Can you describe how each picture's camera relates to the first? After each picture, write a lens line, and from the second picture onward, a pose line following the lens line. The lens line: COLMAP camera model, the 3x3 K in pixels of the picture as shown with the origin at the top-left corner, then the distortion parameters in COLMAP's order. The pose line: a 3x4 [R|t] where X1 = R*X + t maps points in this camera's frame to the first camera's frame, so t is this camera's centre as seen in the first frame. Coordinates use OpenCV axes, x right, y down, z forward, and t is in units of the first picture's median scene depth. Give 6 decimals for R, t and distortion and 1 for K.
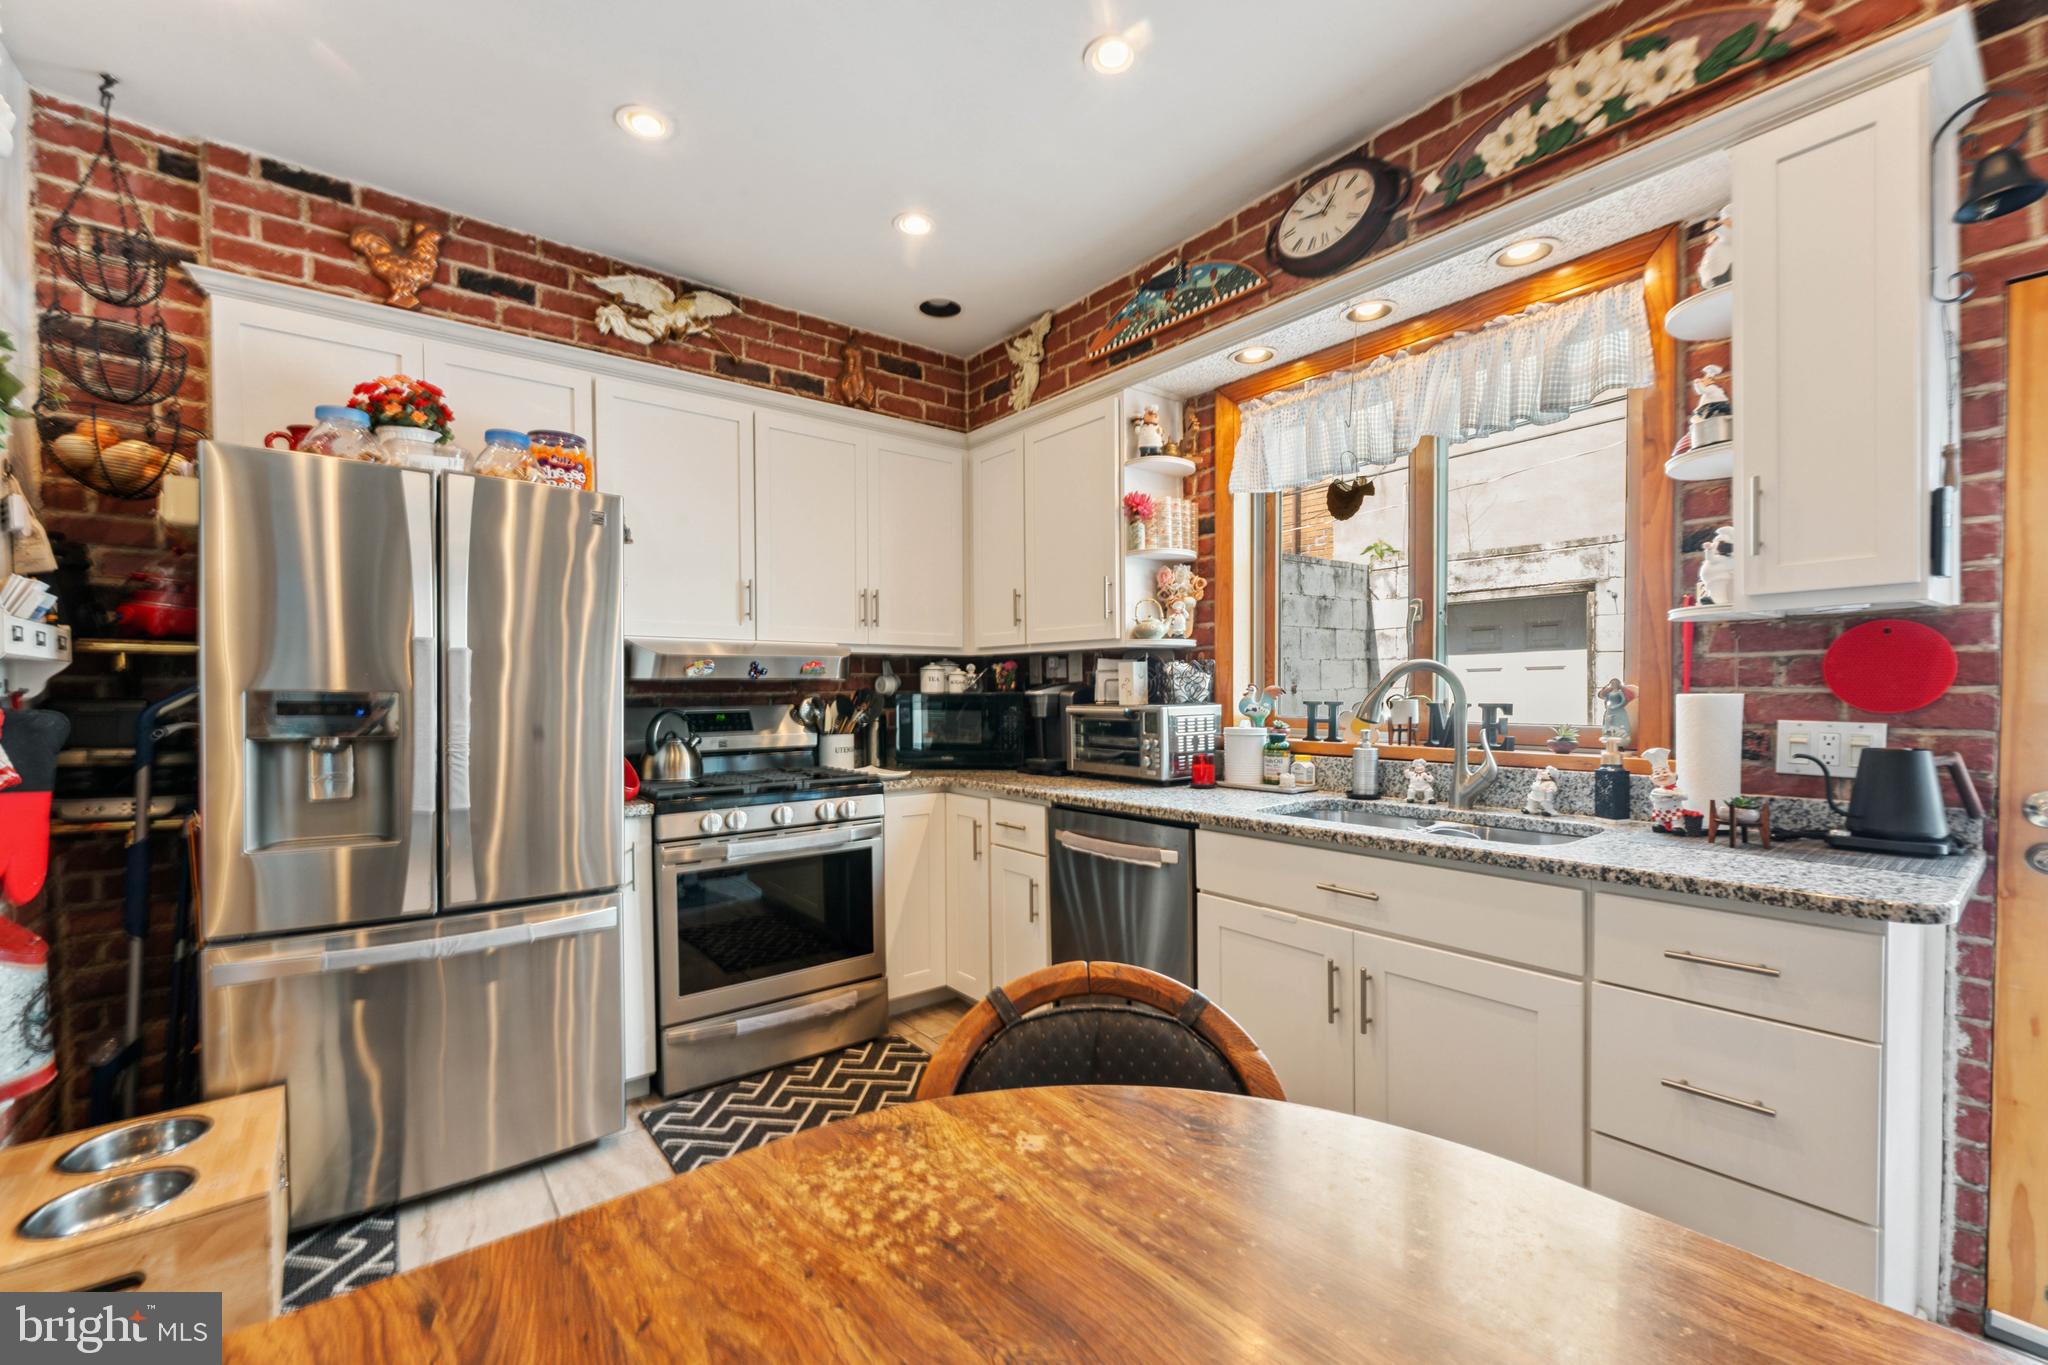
lens RADIAL K [[840.7, 0, 1019.5], [0, 840.7, 710.1], [0, 0, 1]] dist [0.001141, 0.000406]
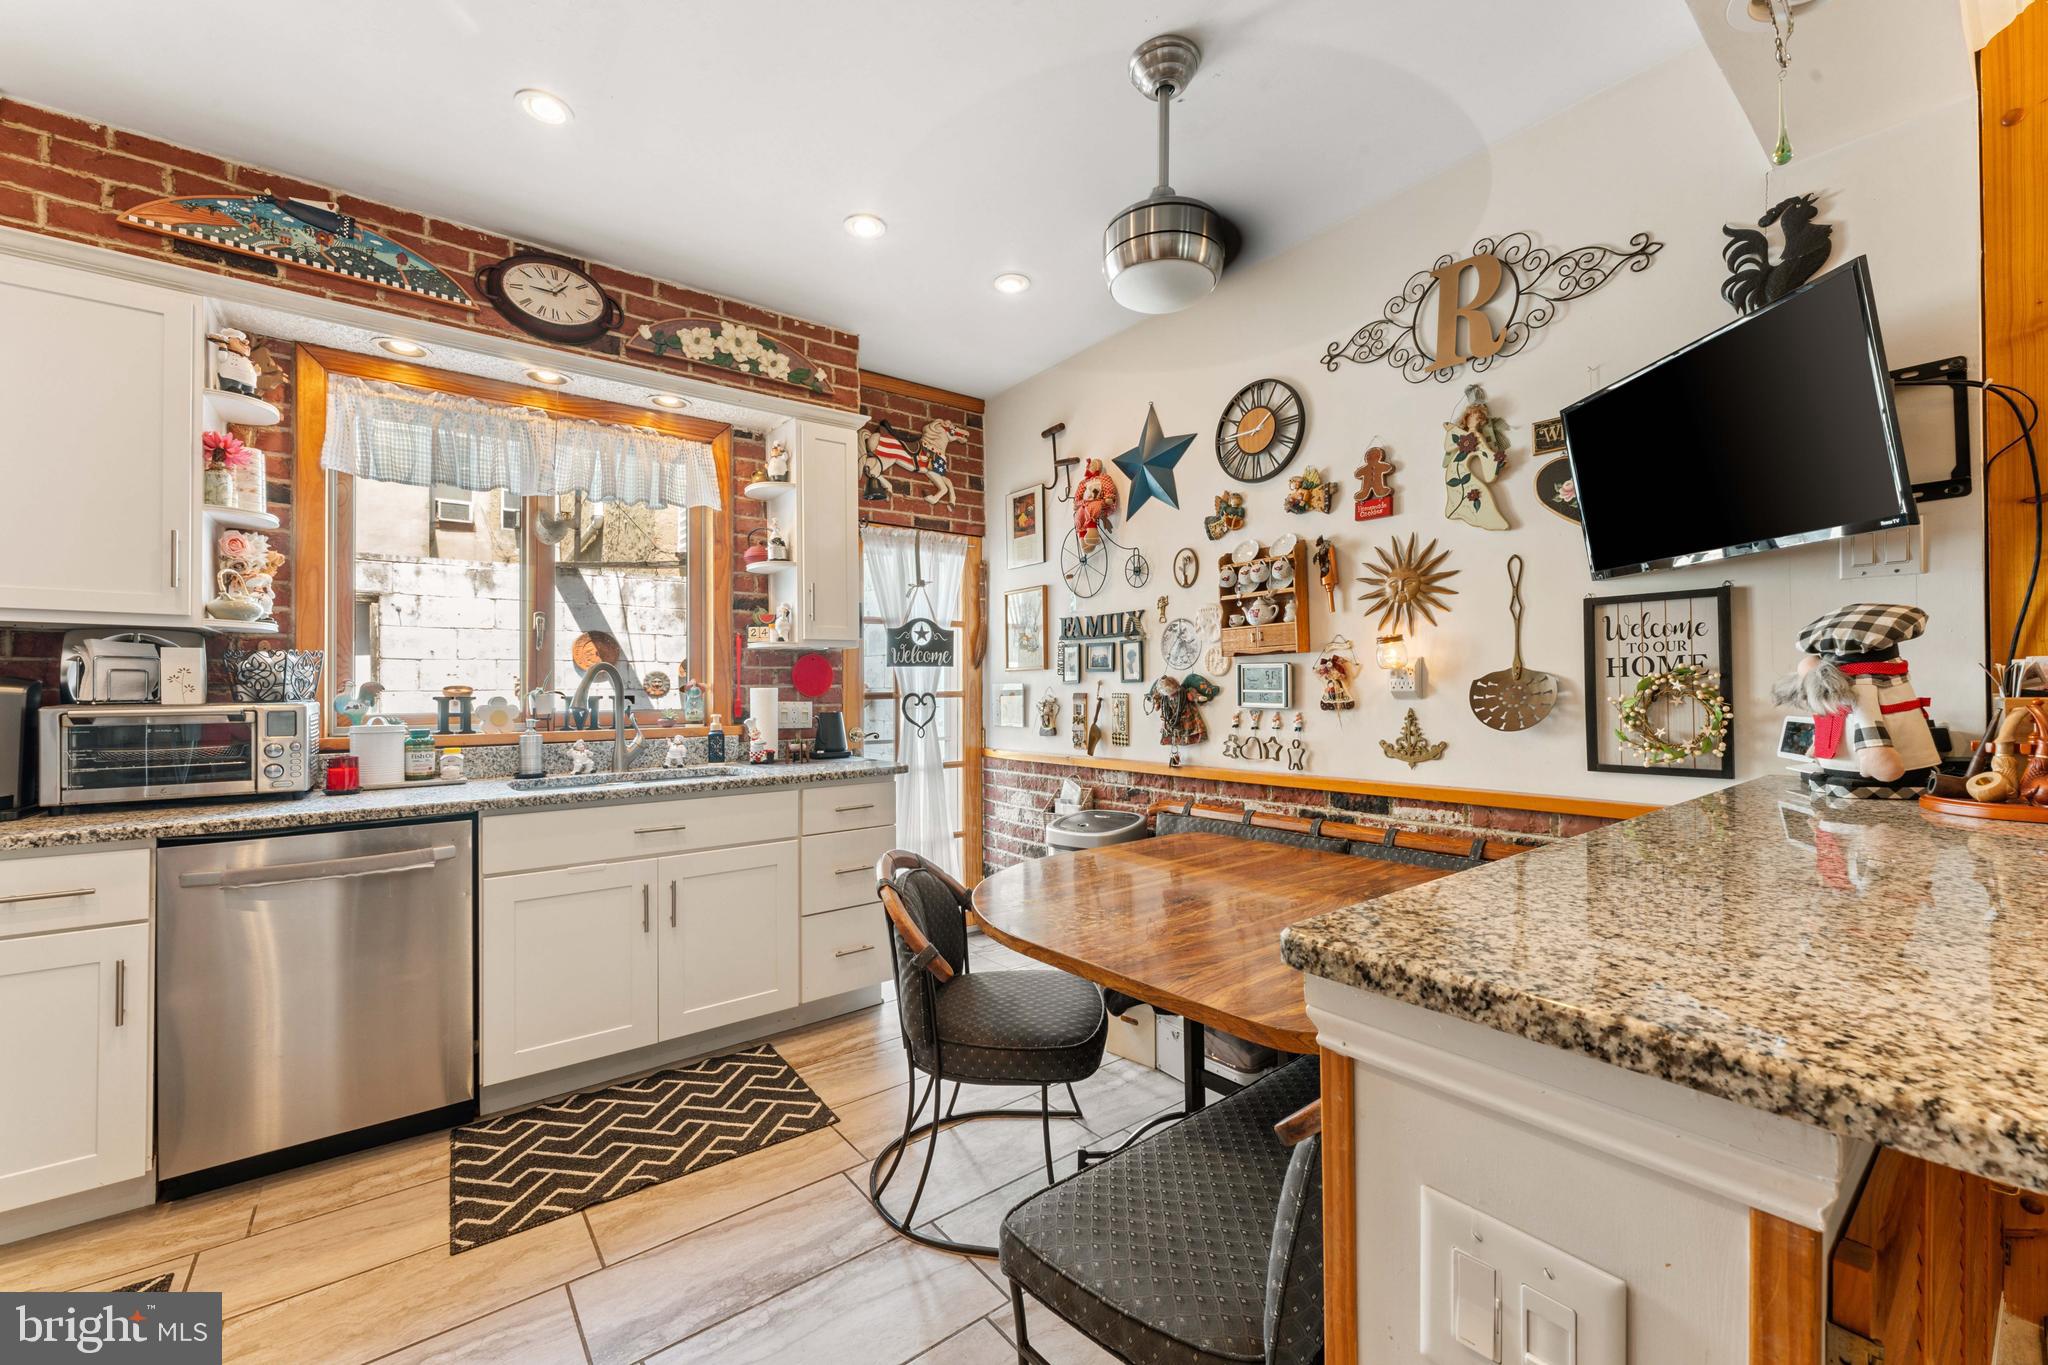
lens RADIAL K [[817.1, 0, 1031.5], [0, 817.1, 683.0], [0, 0, 1]] dist [0.000582, 0.000016]
pose [[0.002576, 0.016196, 0.999866, -0.675746], [0.031323, 0.999377, -0.016269, 0.012067], [-0.999506, 0.031361, 0.002067, 0.269607]]
